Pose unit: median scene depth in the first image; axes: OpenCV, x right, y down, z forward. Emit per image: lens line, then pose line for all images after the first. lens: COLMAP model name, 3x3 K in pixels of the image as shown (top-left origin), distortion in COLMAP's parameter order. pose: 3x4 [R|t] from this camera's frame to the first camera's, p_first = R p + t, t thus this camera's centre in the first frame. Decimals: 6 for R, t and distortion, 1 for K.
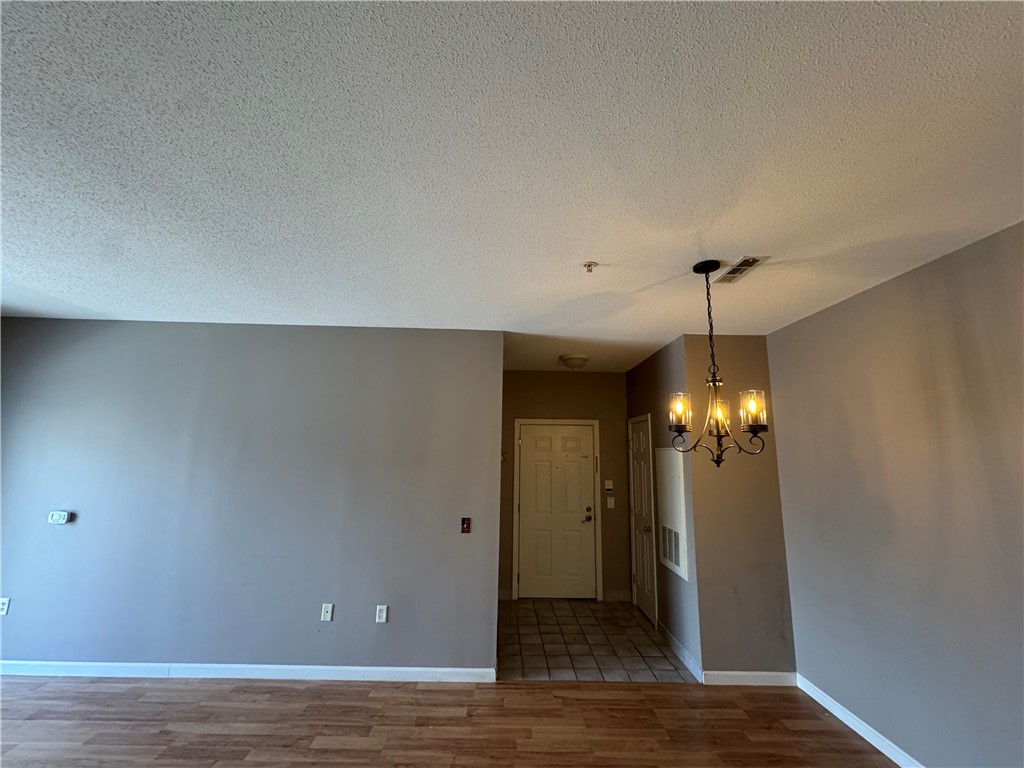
lens RADIAL K [[407.4, 0, 511.5], [0, 407.4, 385.1], [0, 0, 1]] dist [-0.001316, -0.000554]
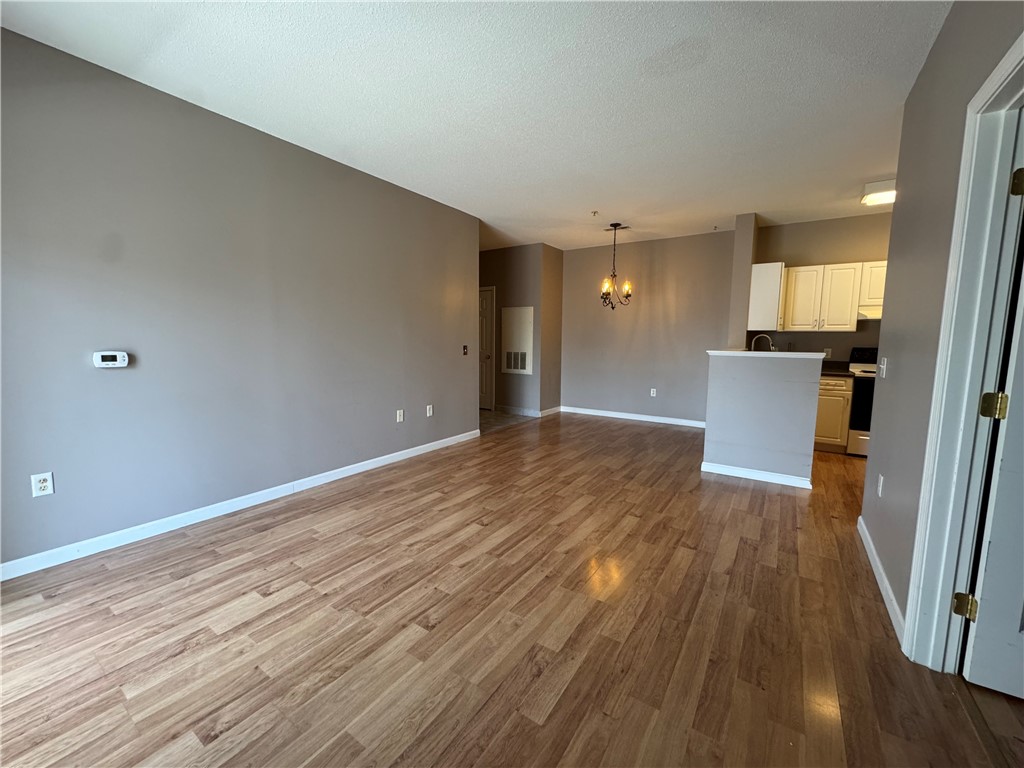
lens RADIAL K [[407.4, 0, 507.0], [0, 407.4, 385.7], [0, 0, 1]] dist [-0.001316, -0.000554]
pose [[0.581998, -0.108569, 0.805910, -1.504577], [-0.130654, 0.965688, 0.224447, 0.128053], [-0.802626, -0.235923, 0.547843, 0.001391]]
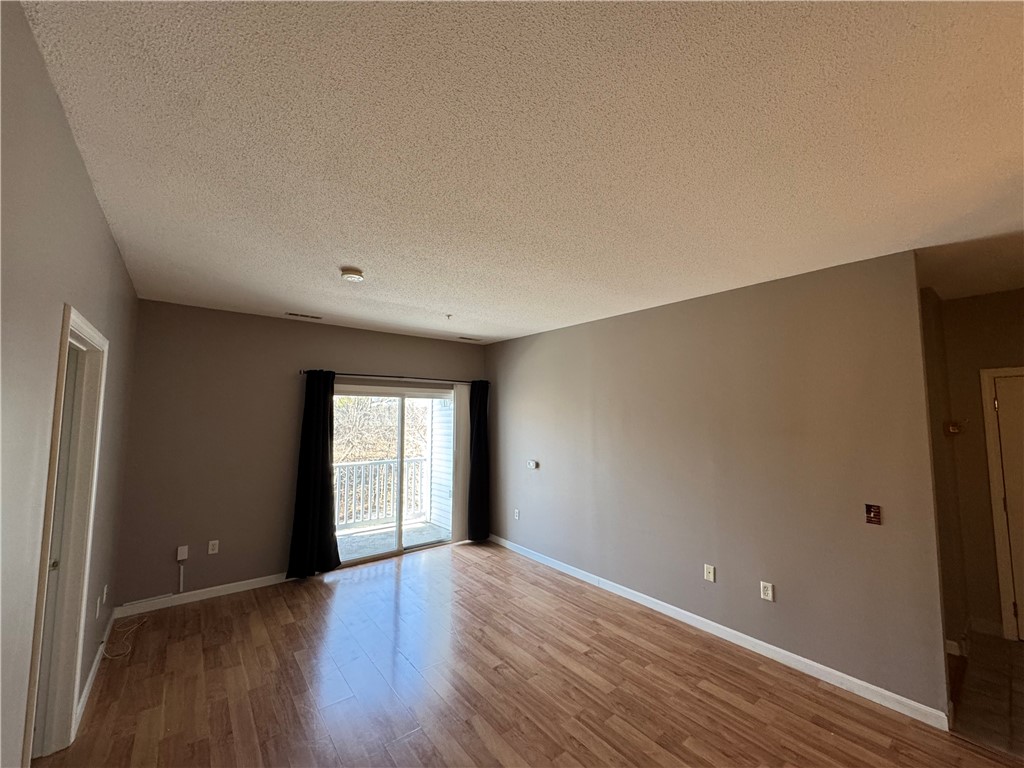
lens RADIAL K [[407.4, 0, 512.3], [0, 407.4, 383.3], [0, 0, 1]] dist [-0.001316, -0.000554]
pose [[0.609961, -0.080399, -0.788342, 0.119834], [0.133831, 0.991001, 0.002482, 0.001557], [0.781049, -0.107019, 0.615232, 0.007044]]
